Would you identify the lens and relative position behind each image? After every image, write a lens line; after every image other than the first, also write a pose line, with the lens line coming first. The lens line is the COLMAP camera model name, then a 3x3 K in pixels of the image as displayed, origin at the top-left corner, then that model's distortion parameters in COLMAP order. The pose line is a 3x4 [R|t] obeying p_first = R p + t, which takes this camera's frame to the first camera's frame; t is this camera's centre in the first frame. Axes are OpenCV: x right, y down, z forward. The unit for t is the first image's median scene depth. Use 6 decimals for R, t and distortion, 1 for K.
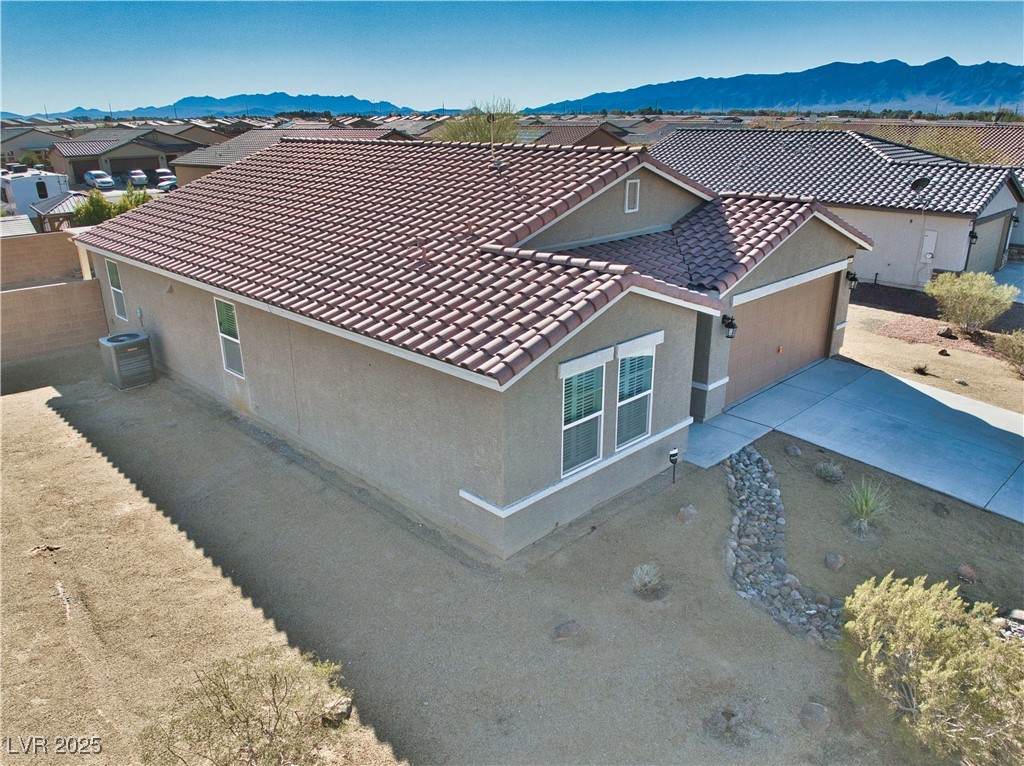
lens RADIAL K [[754.1, 0, 511.1], [0, 754.1, 393.2], [0, 0, 1]] dist [-0.041360, -0.002636]
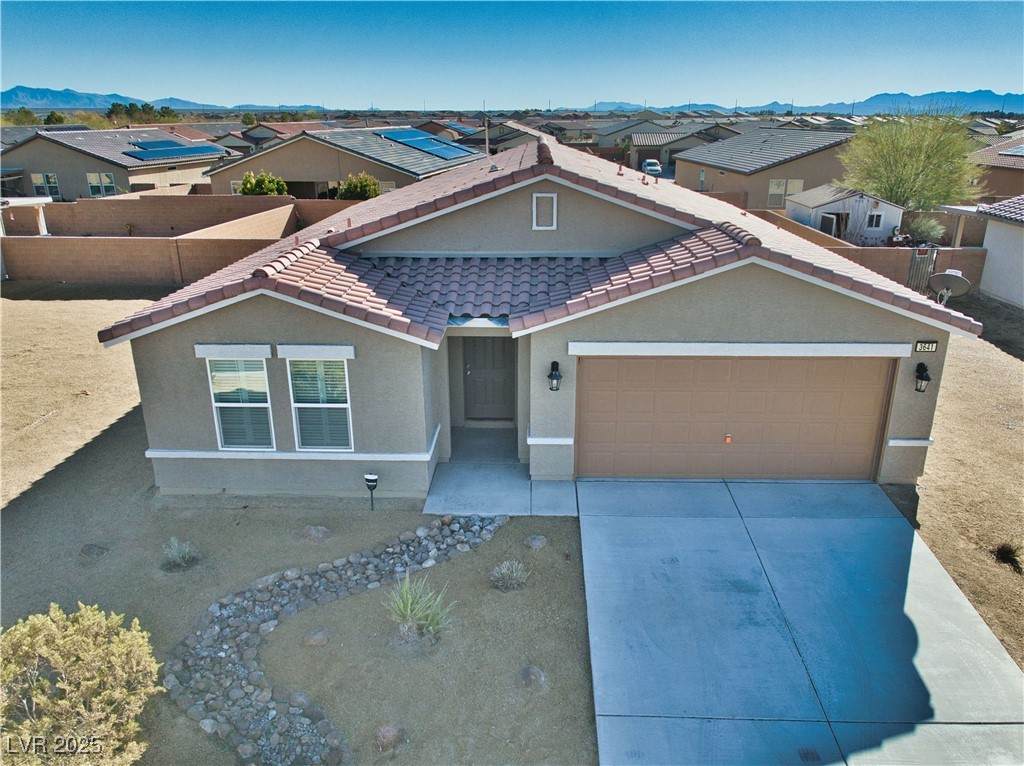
lens RADIAL K [[754.1, 0, 513.1], [0, 754.1, 381.8], [0, 0, 1]] dist [-0.041360, -0.002636]
pose [[0.685041, 0.248318, -0.684878, 0.914008], [-0.254861, 0.962396, 0.094018, -0.164449], [0.682470, 0.110142, 0.722567, 0.406049]]
